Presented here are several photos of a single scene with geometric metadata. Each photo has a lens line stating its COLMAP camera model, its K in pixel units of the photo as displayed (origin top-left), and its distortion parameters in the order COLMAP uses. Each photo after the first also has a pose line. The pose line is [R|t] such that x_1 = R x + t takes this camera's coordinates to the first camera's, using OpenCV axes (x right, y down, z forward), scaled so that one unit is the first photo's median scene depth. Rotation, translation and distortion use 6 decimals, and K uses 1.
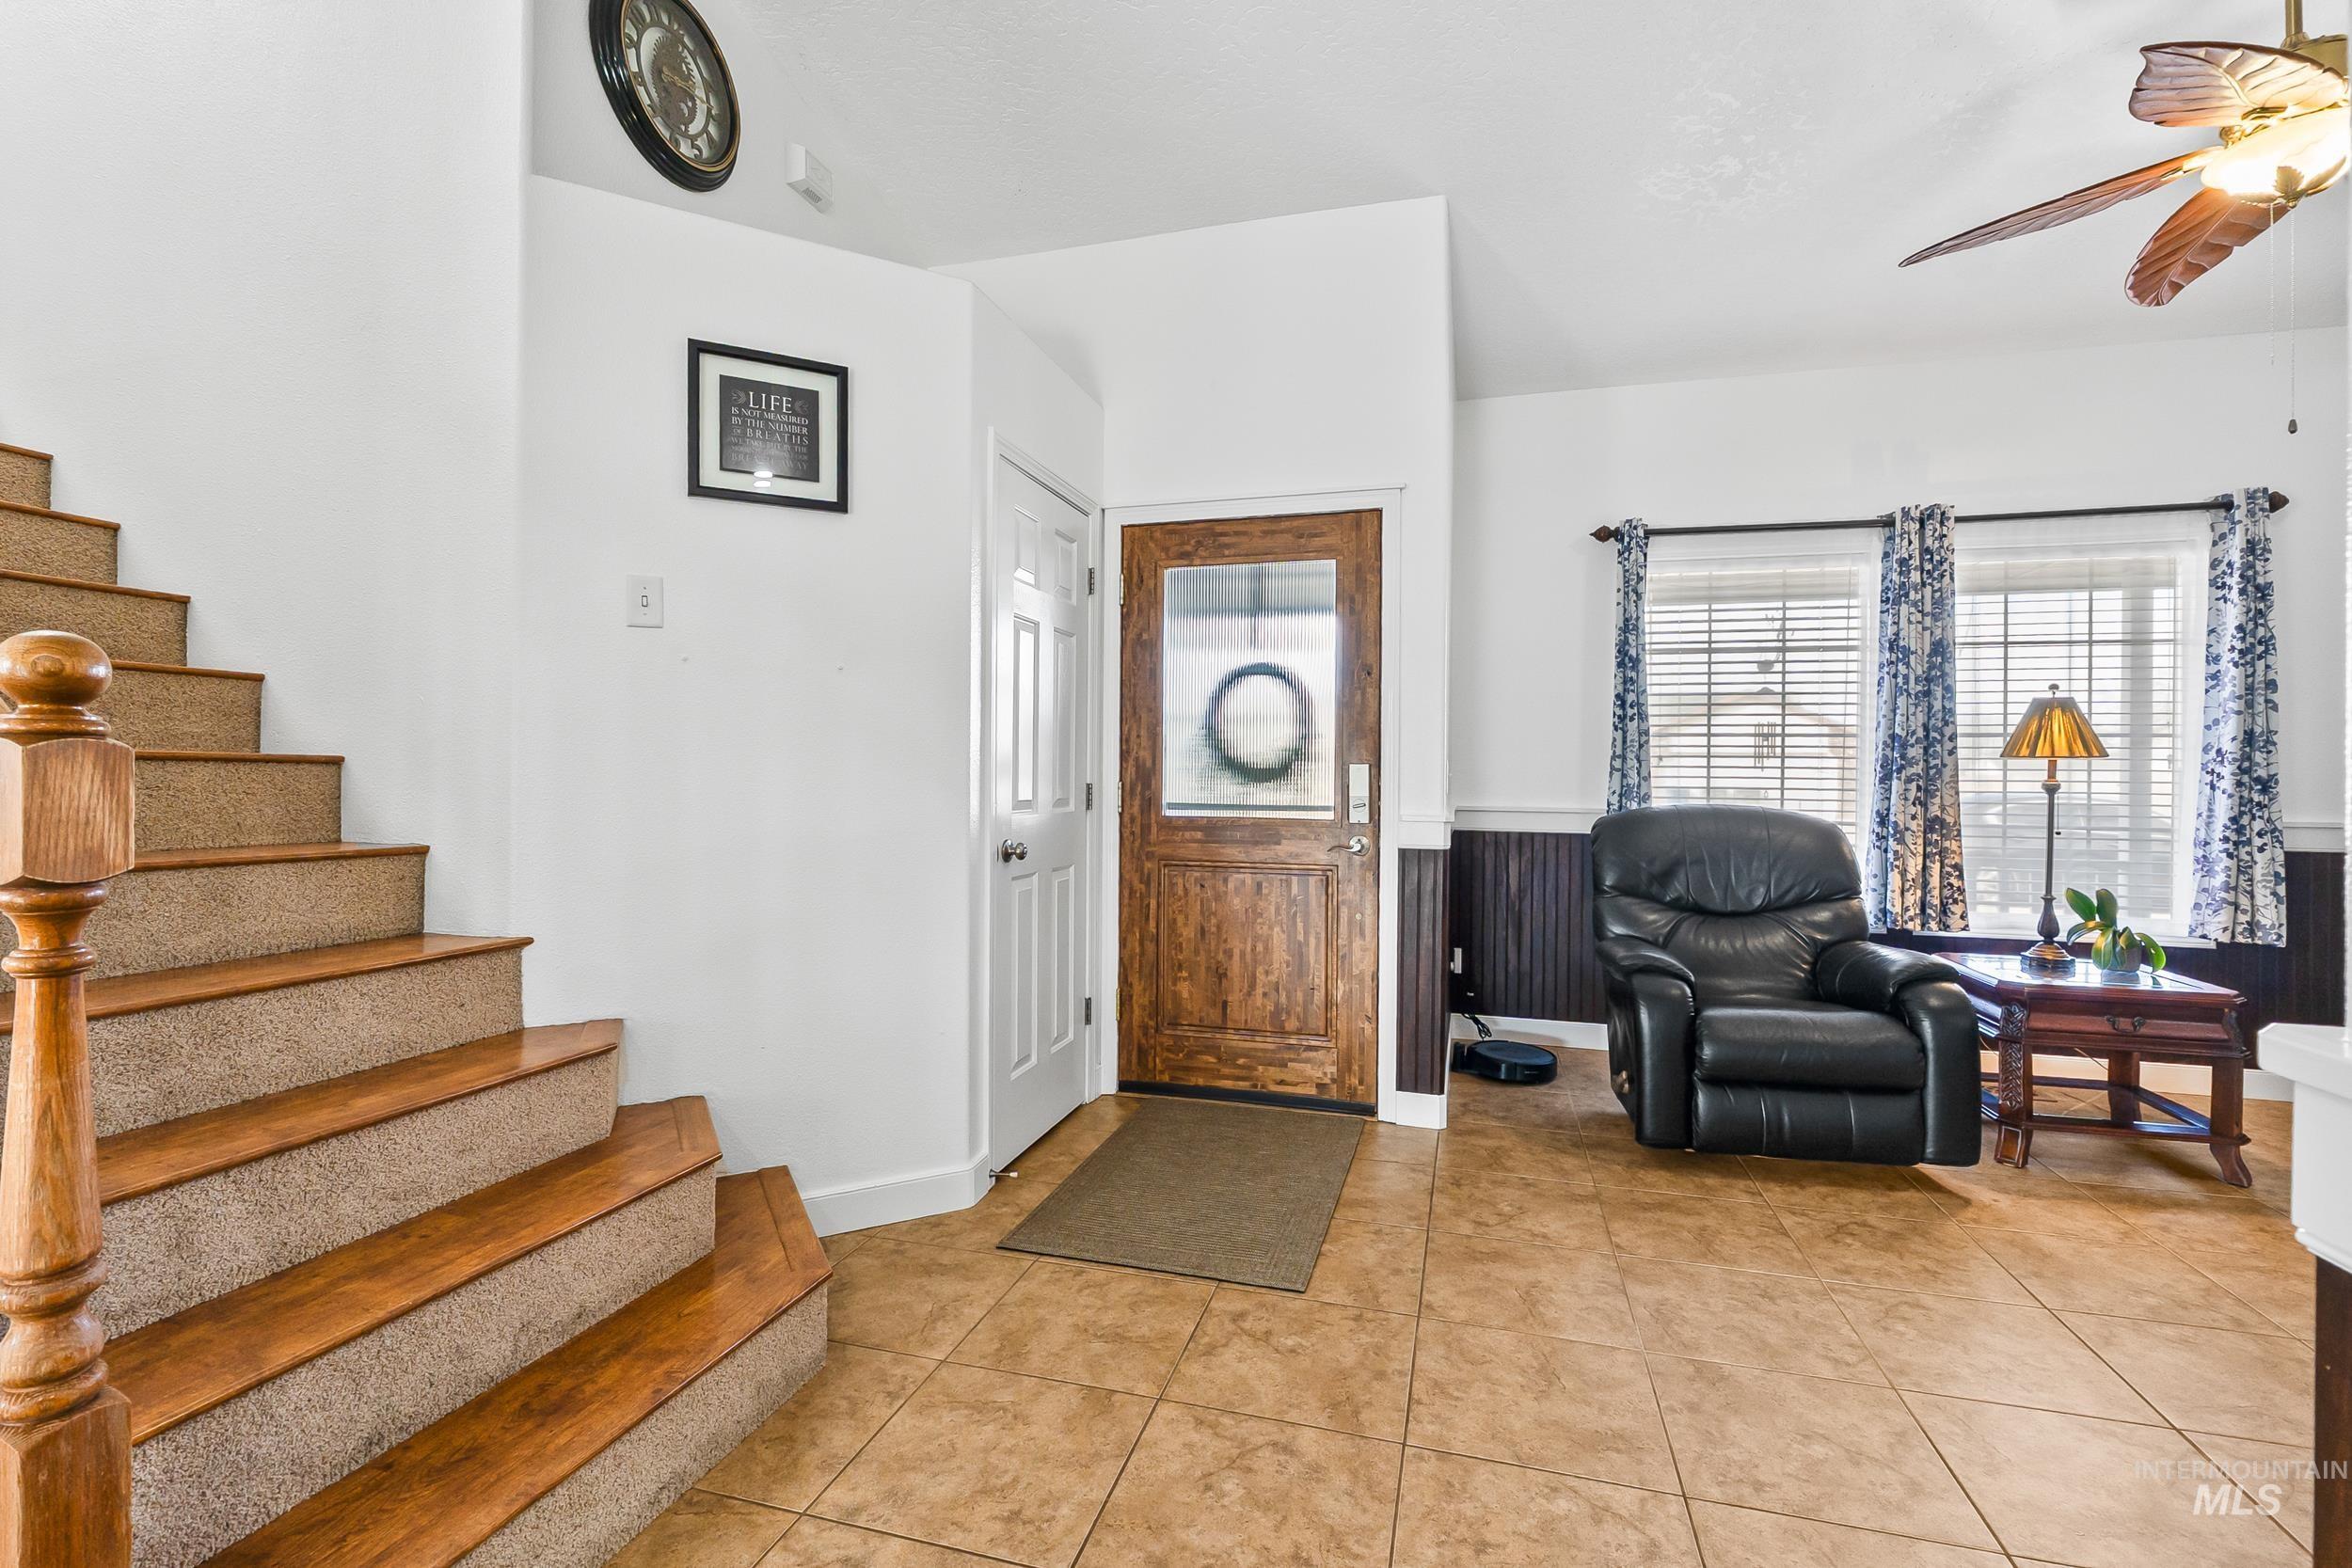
lens RADIAL K [[1019.6, 0, 1187.1], [0, 1019.6, 790.9], [0, 0, 1]] dist [-0.003083, -0.001223]
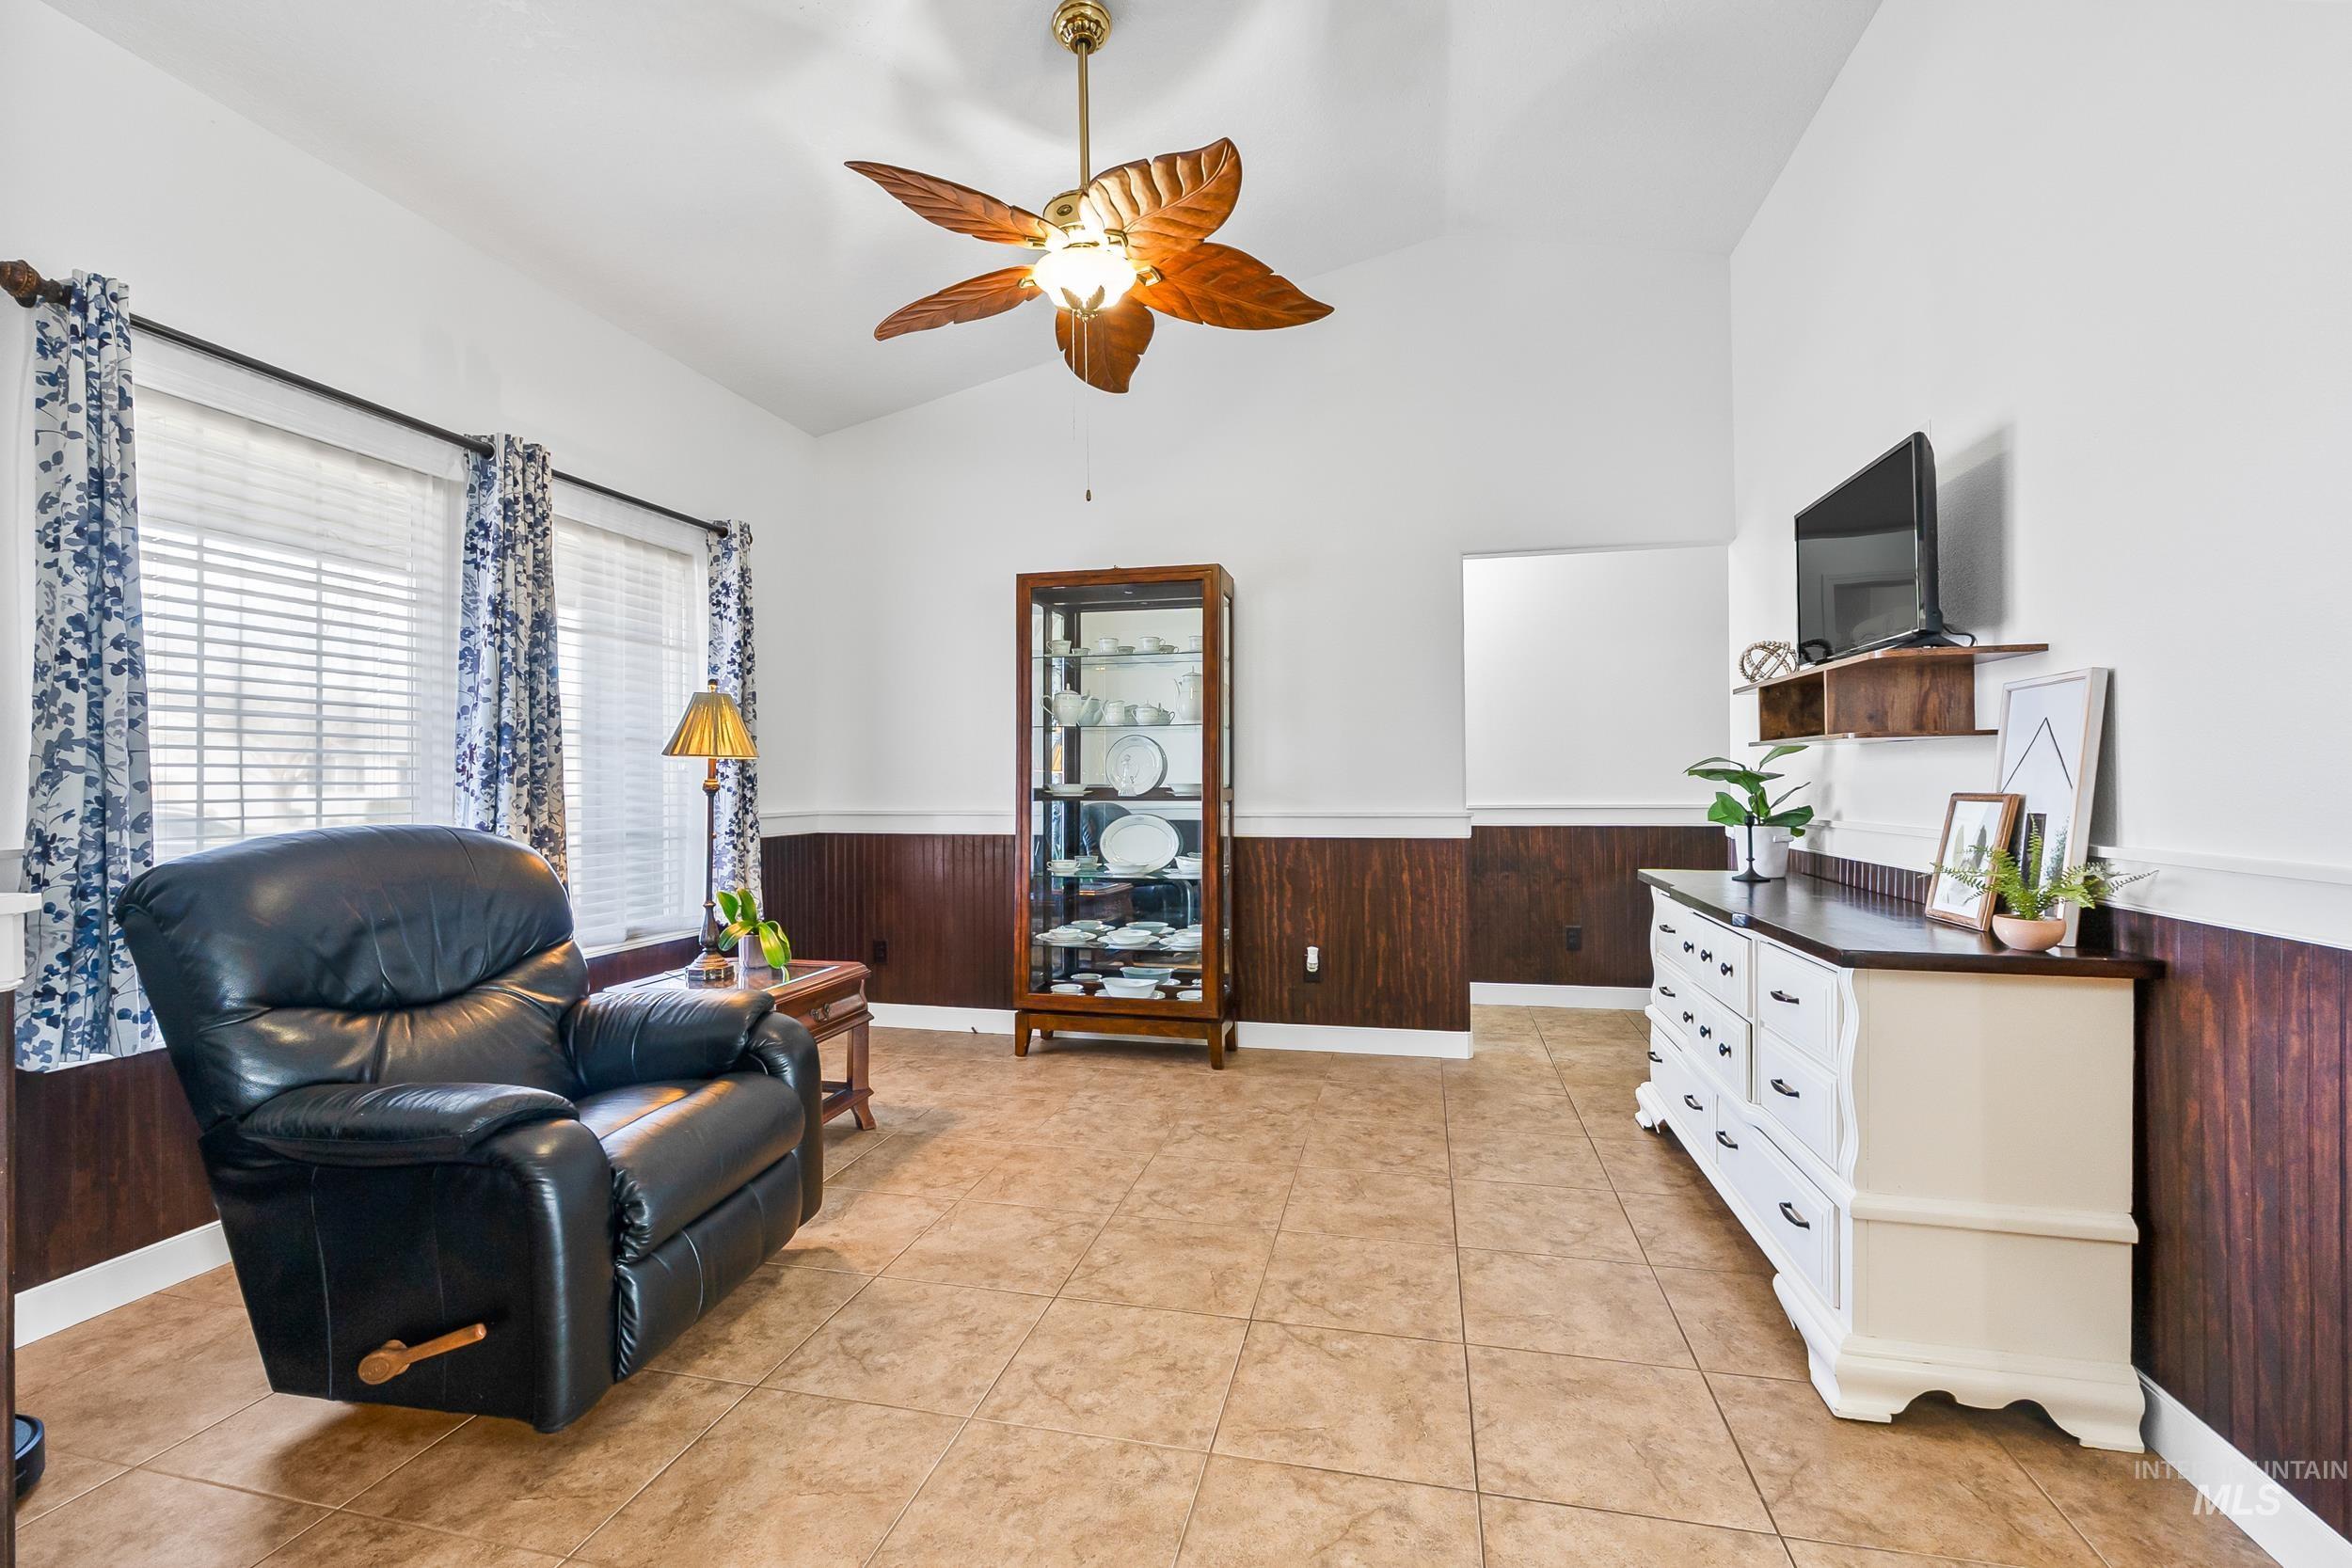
lens RADIAL K [[1019.6, 0, 1158.1], [0, 1019.6, 776.7], [0, 0, 1]] dist [-0.003083, -0.001223]
pose [[-0.033507, -0.004857, 0.999427, -0.102962], [0.025450, 0.999660, 0.005711, -0.007675], [-0.999114, 0.025627, -0.033372, 0.558200]]
